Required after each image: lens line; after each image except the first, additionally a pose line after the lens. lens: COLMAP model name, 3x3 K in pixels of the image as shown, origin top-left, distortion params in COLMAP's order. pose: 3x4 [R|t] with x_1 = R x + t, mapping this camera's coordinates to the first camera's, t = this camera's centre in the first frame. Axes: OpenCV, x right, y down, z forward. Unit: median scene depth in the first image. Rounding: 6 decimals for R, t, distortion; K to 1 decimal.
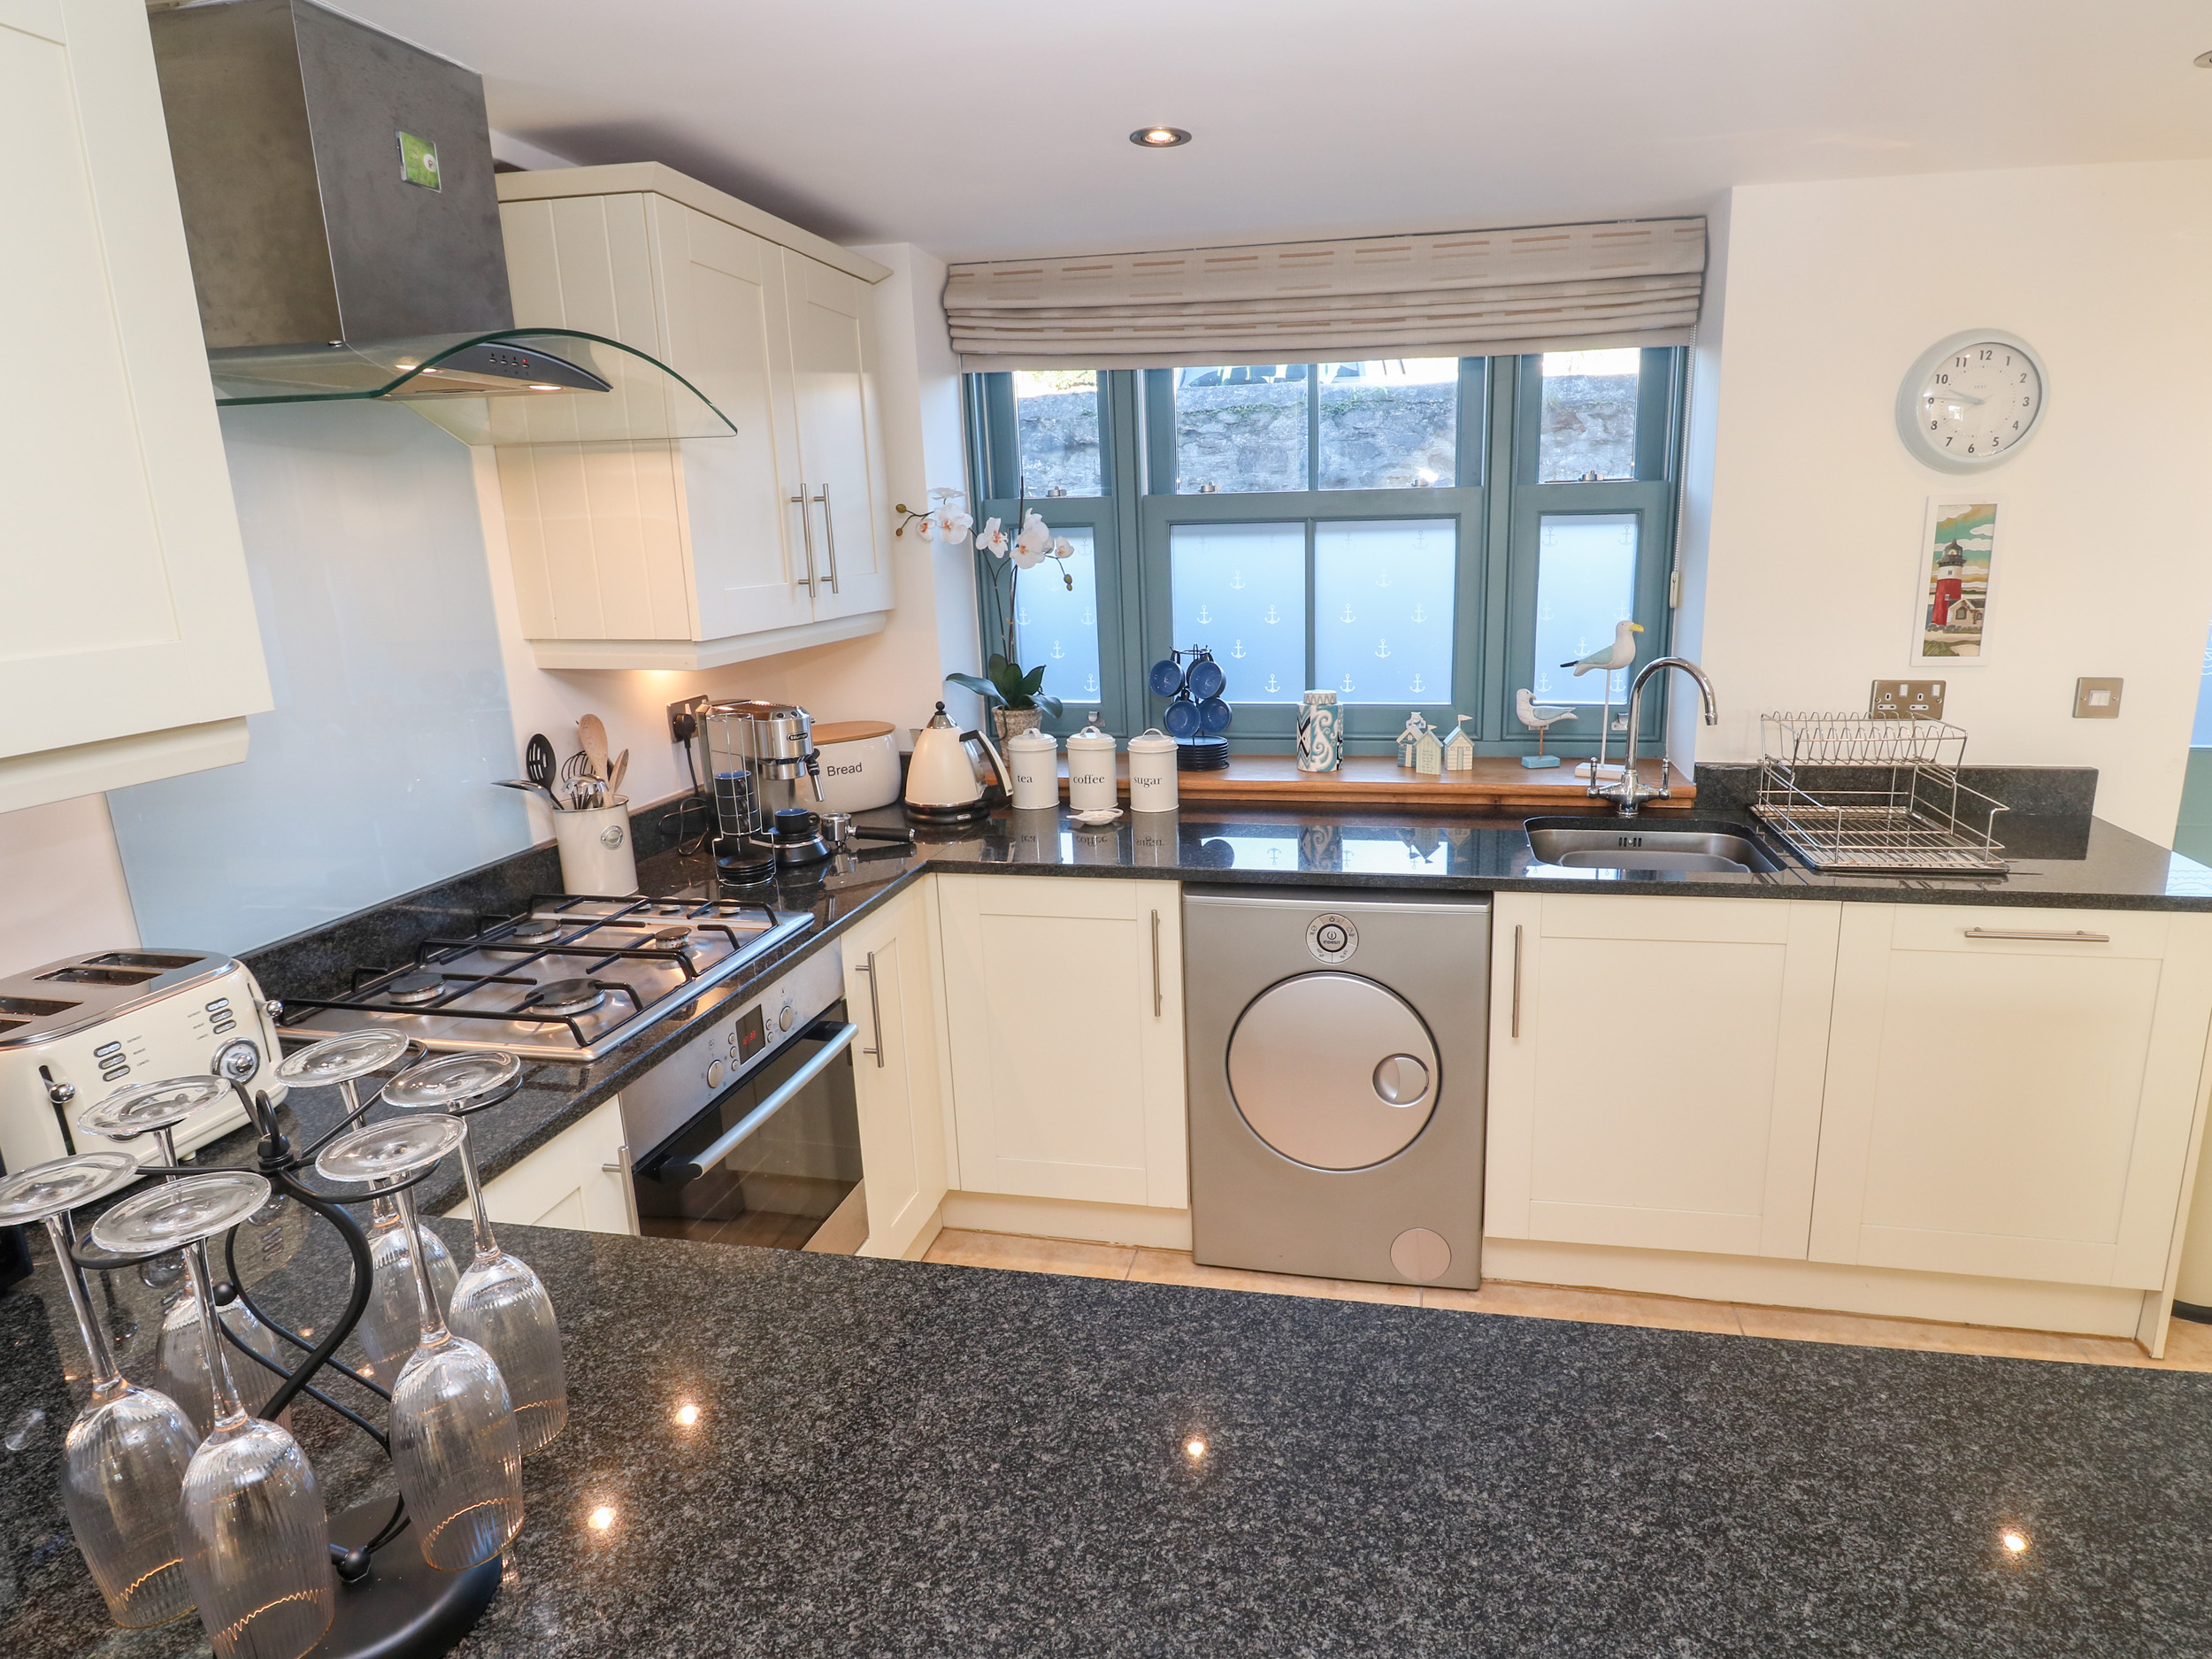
lens RADIAL K [[1200.0, 0, 1190.0], [0, 1200.0, 811.7], [0, 0, 1]] dist [-0.001437, -0.015142]
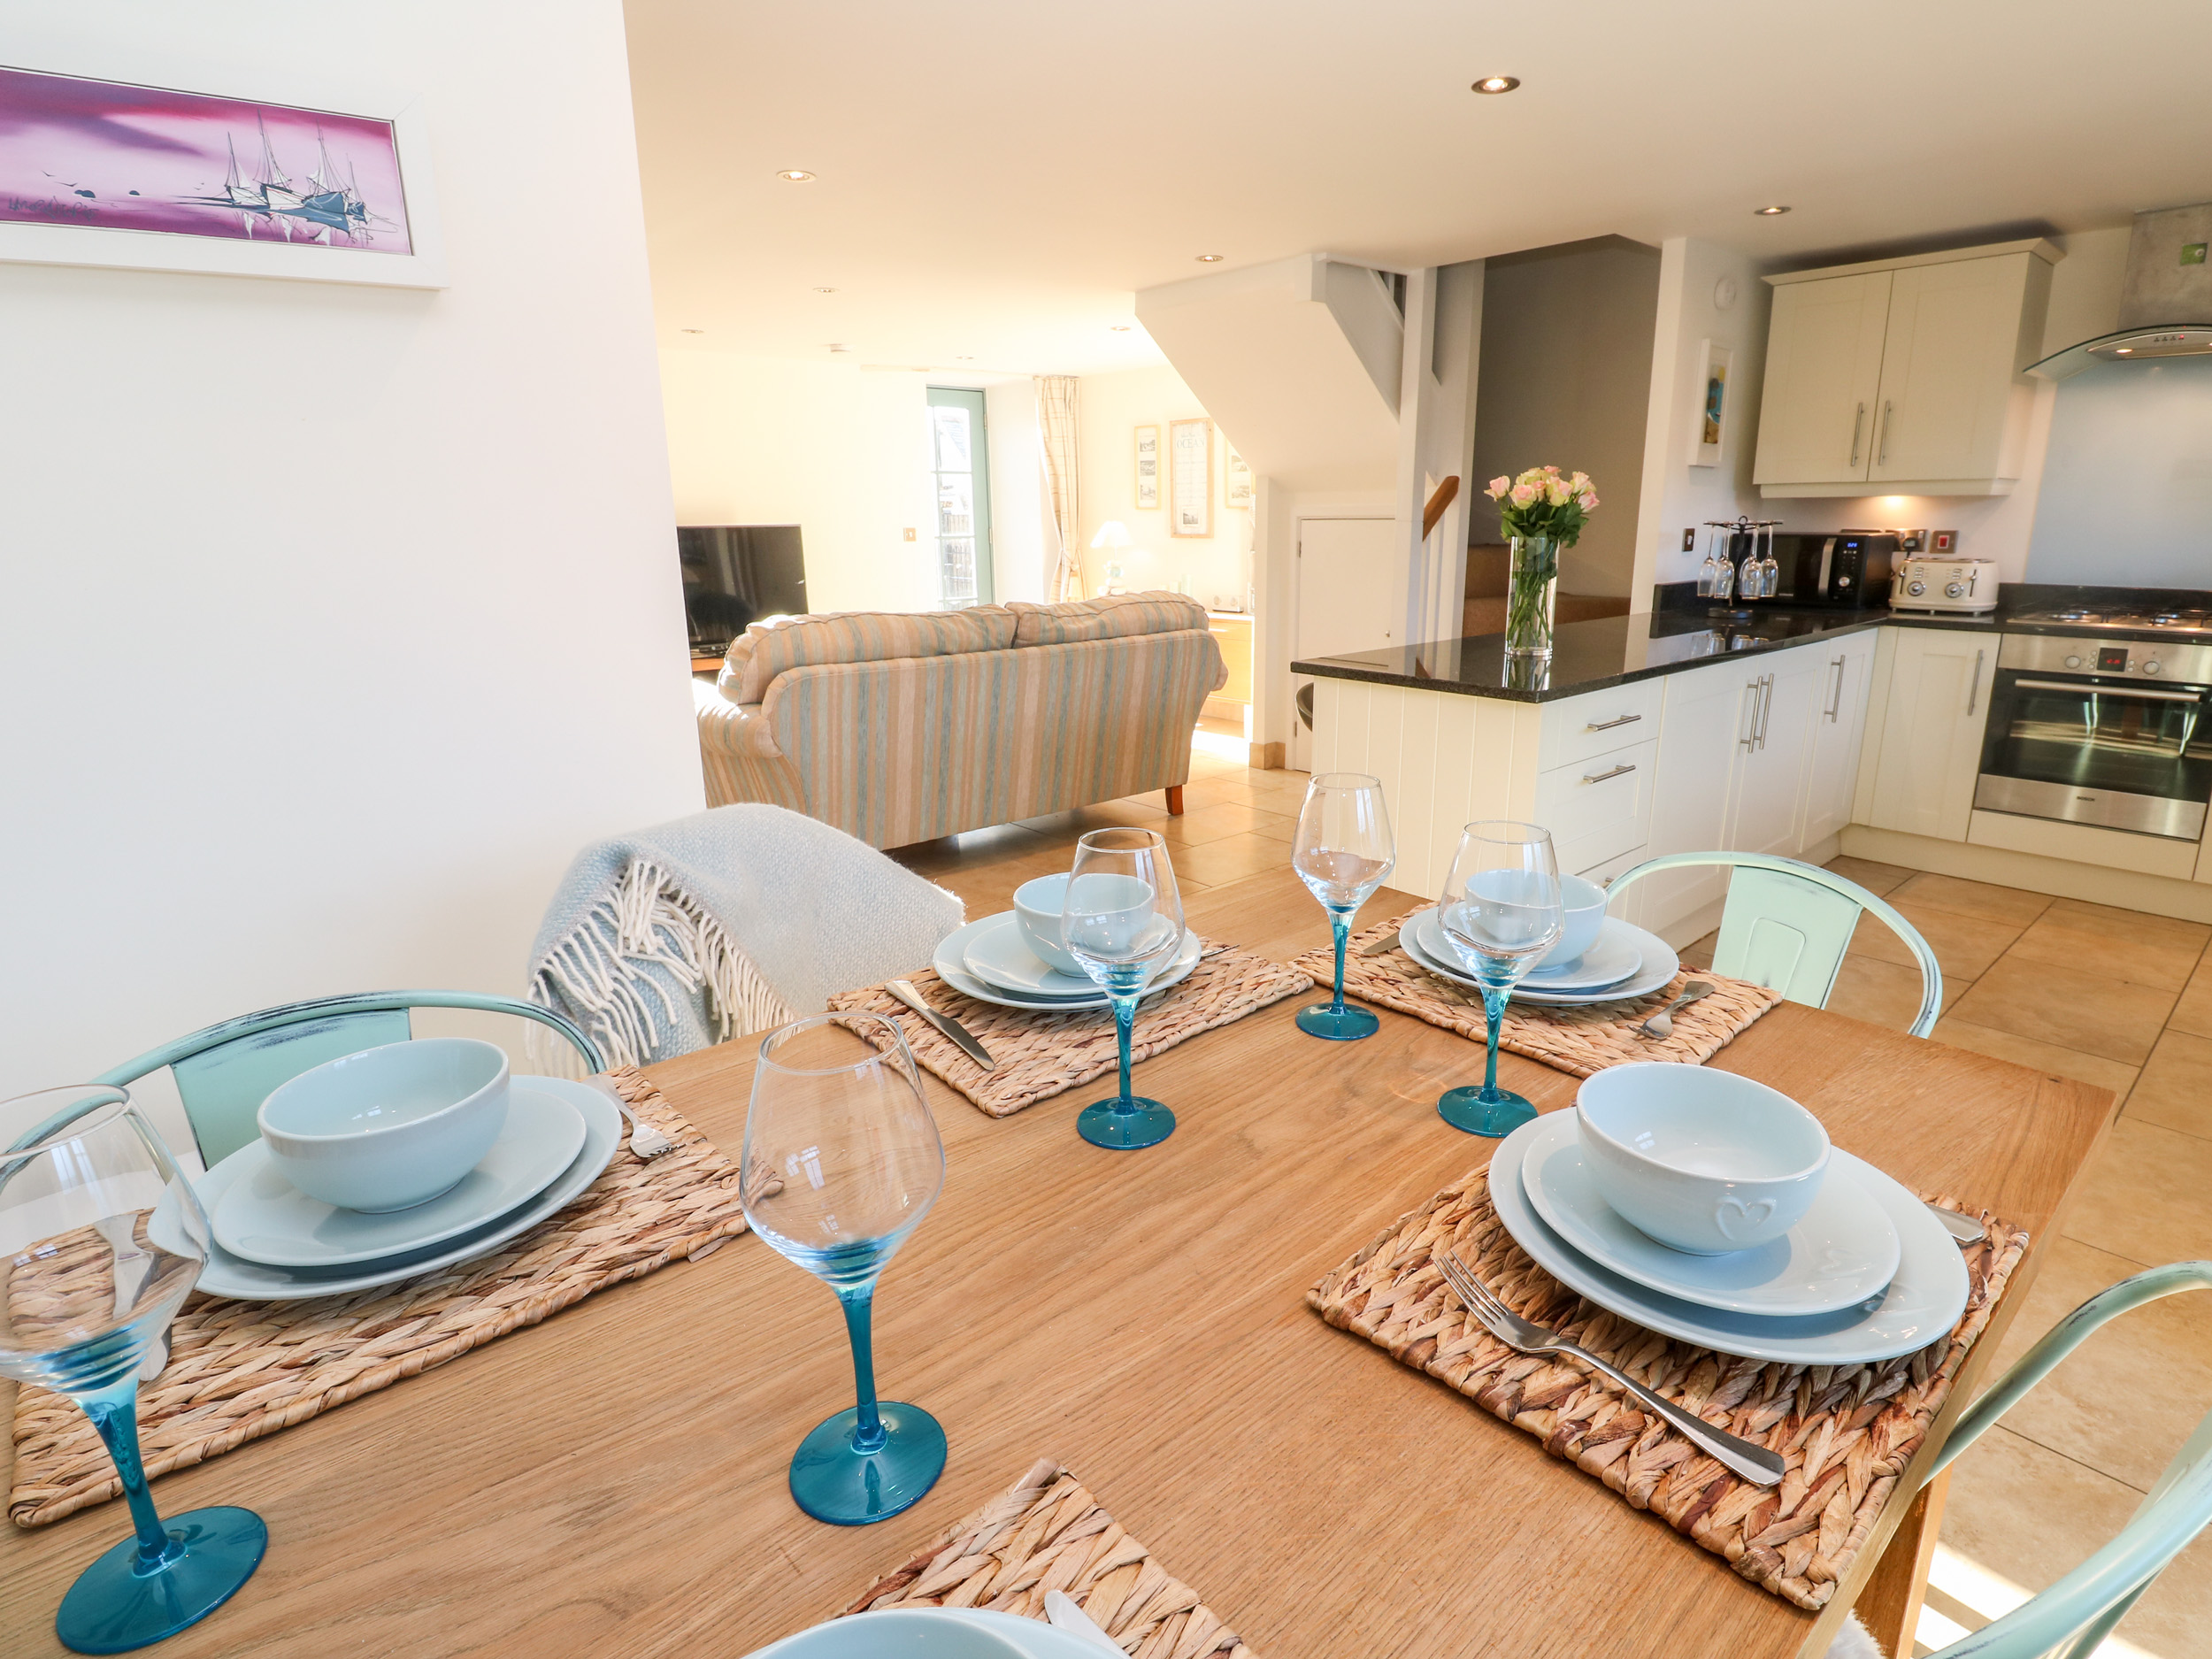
lens RADIAL K [[1169.4, 0, 1106.0], [0, 1169.4, 829.5], [0, 0, 1]] dist [0.000836, -0.018767]
pose [[-0.617140, 0.231163, -0.752132, 1.490555], [-0.156835, 0.900555, 0.405467, -0.057685], [0.771065, 0.368191, -0.519514, 0.530552]]
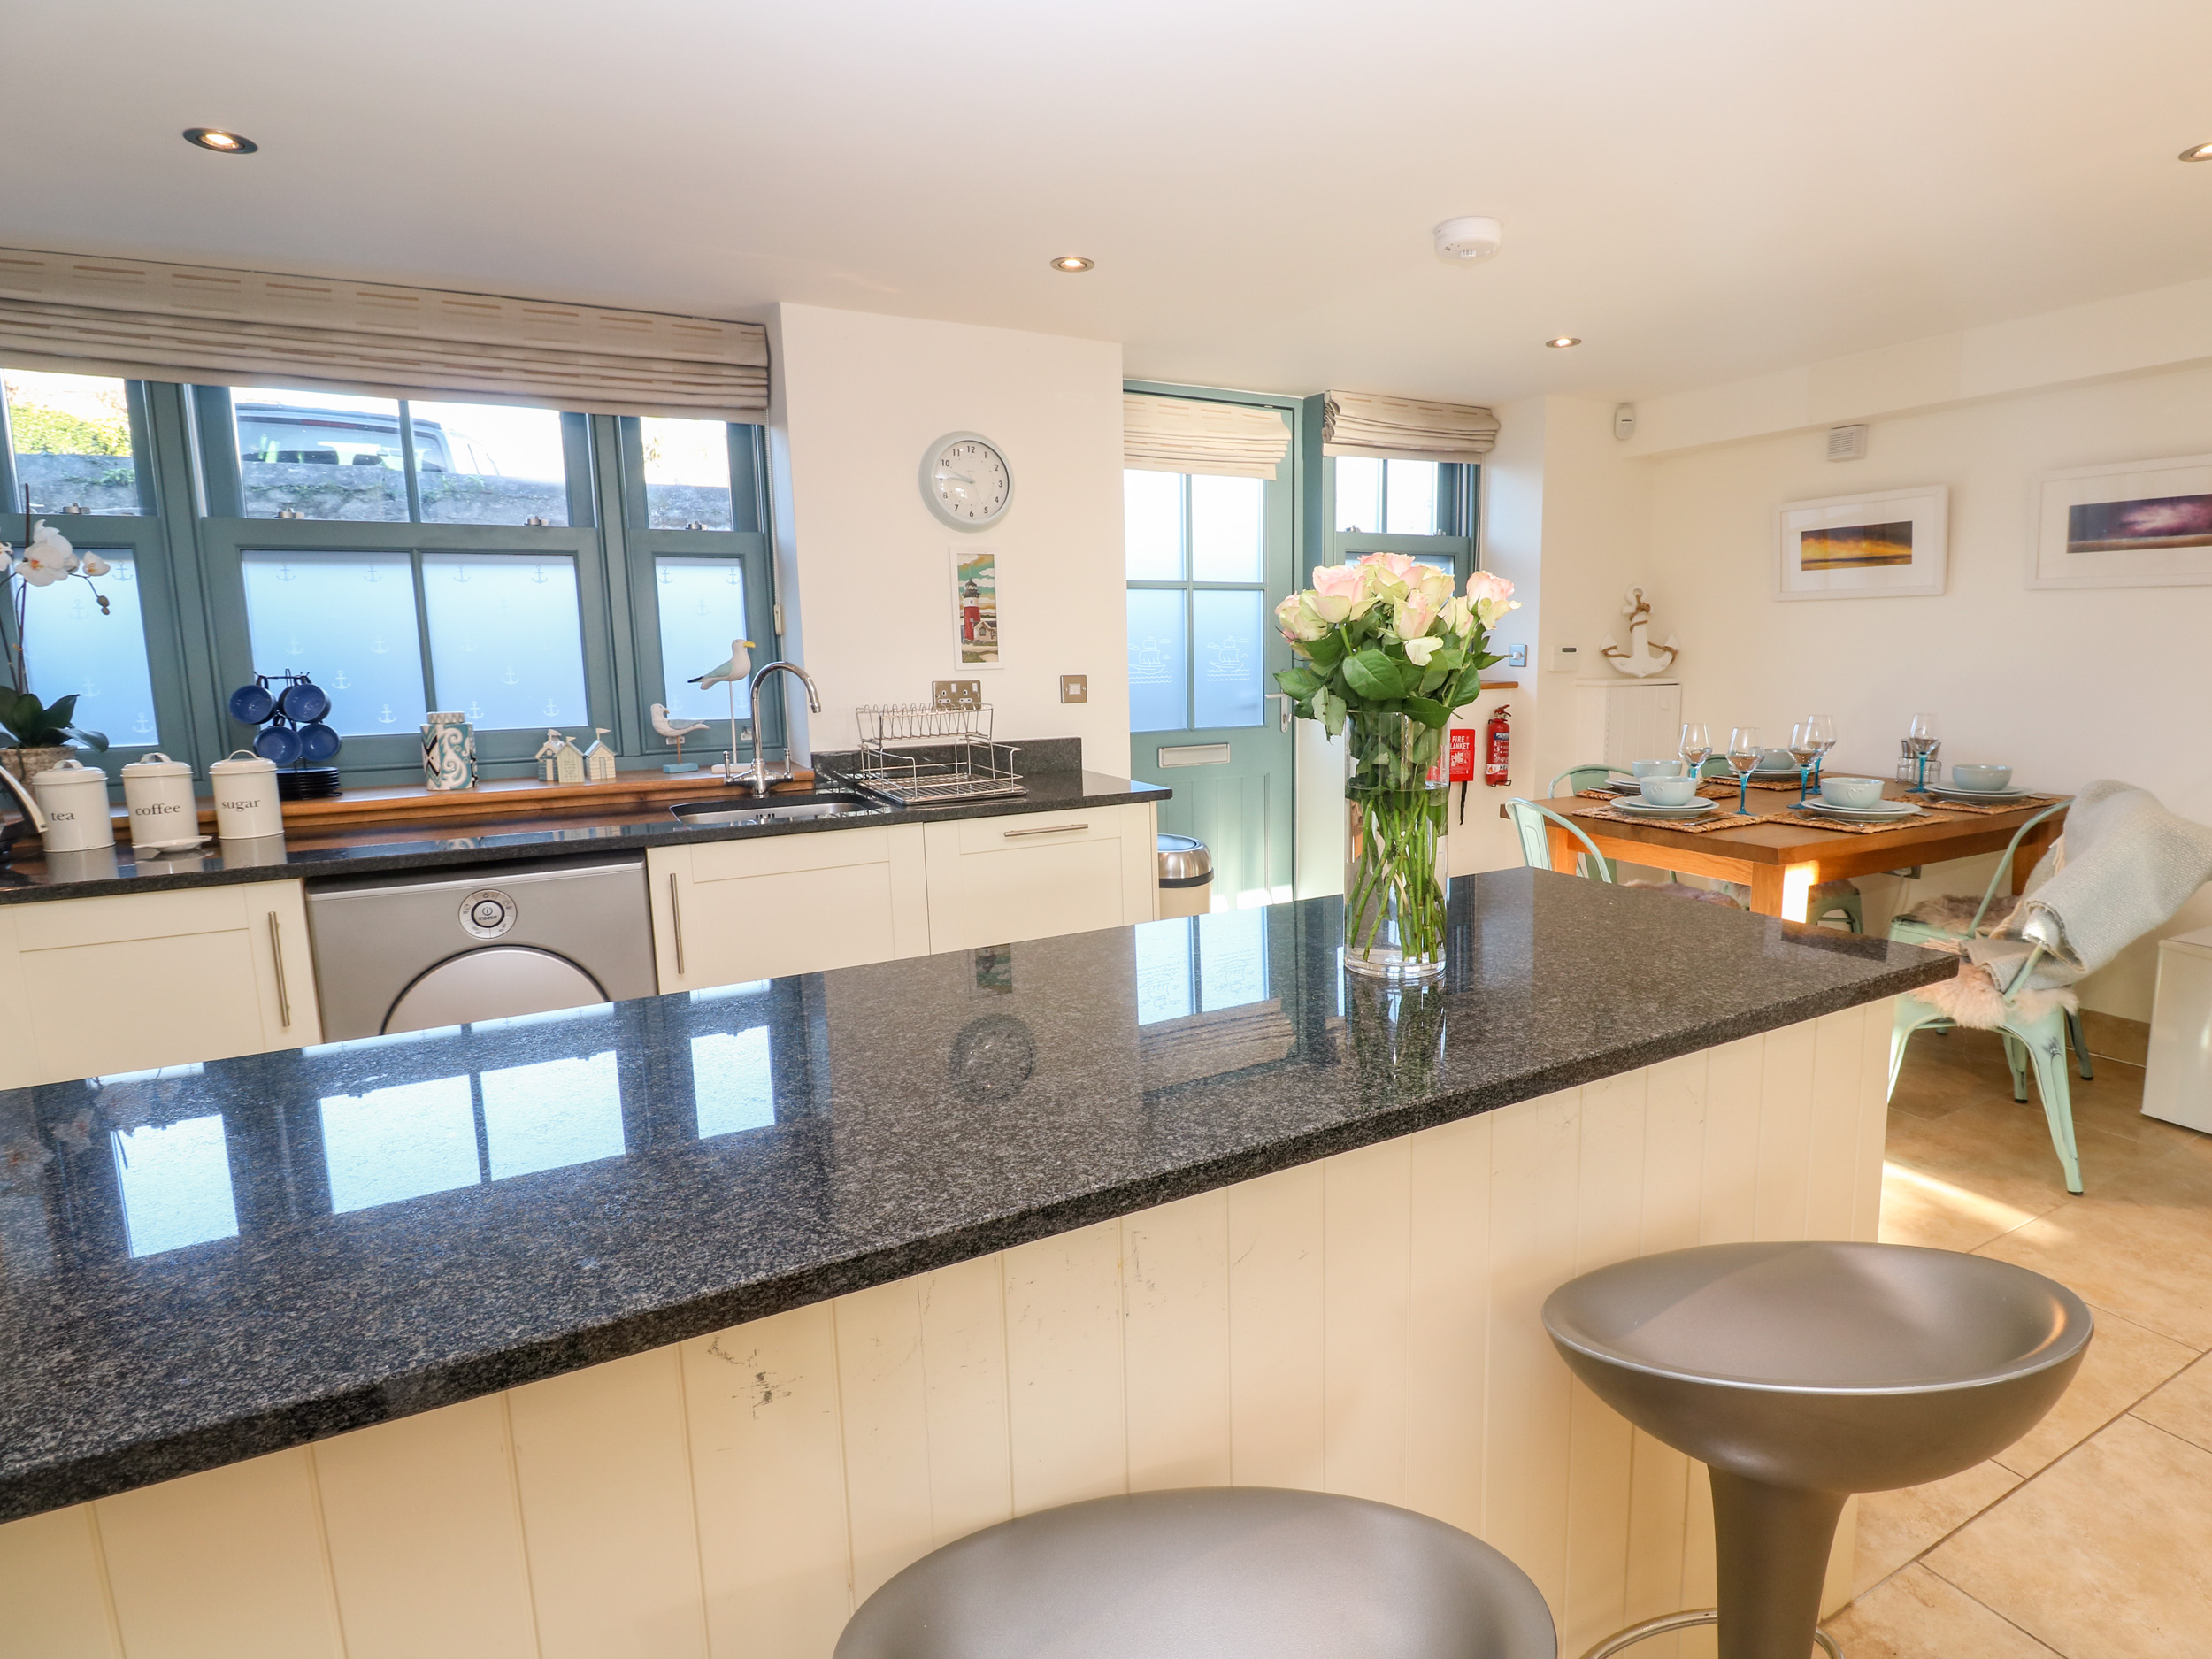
lens RADIAL K [[1160.1, 0, 1192.3], [0, 1160.1, 798.0], [0, 0, 1]] dist [0.010538, -0.018493]
pose [[0.767701, -0.074685, 0.636441, -0.040146], [0.146610, 0.987313, -0.060988, 0.131599], [-0.623811, 0.140129, 0.768910, -0.152156]]
